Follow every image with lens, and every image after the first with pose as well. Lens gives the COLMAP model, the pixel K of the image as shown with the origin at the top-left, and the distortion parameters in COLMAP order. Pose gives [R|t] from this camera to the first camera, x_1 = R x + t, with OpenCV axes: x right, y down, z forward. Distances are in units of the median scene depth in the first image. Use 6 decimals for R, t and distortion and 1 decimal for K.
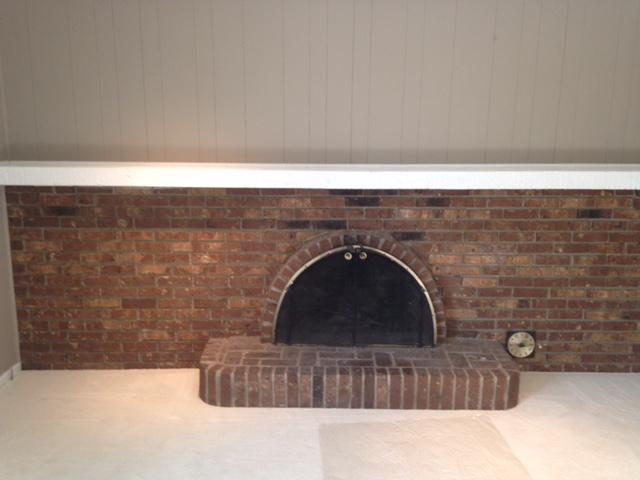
lens RADIAL K [[585.1, 0, 320.0], [0, 585.1, 240.0], [0, 0, 1]] dist [0.183509, -0.297523]
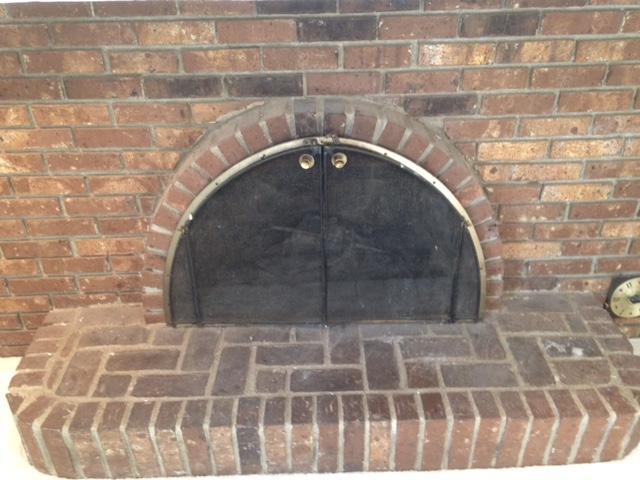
lens RADIAL K [[585.1, 0, 320.0], [0, 585.1, 240.0], [0, 0, 1]] dist [0.183509, -0.297523]
pose [[0.999353, -0.033002, 0.014277, 0.048857], [0.026377, 0.942658, 0.332716, -0.064908], [-0.024439, -0.332124, 0.942919, 0.536330]]
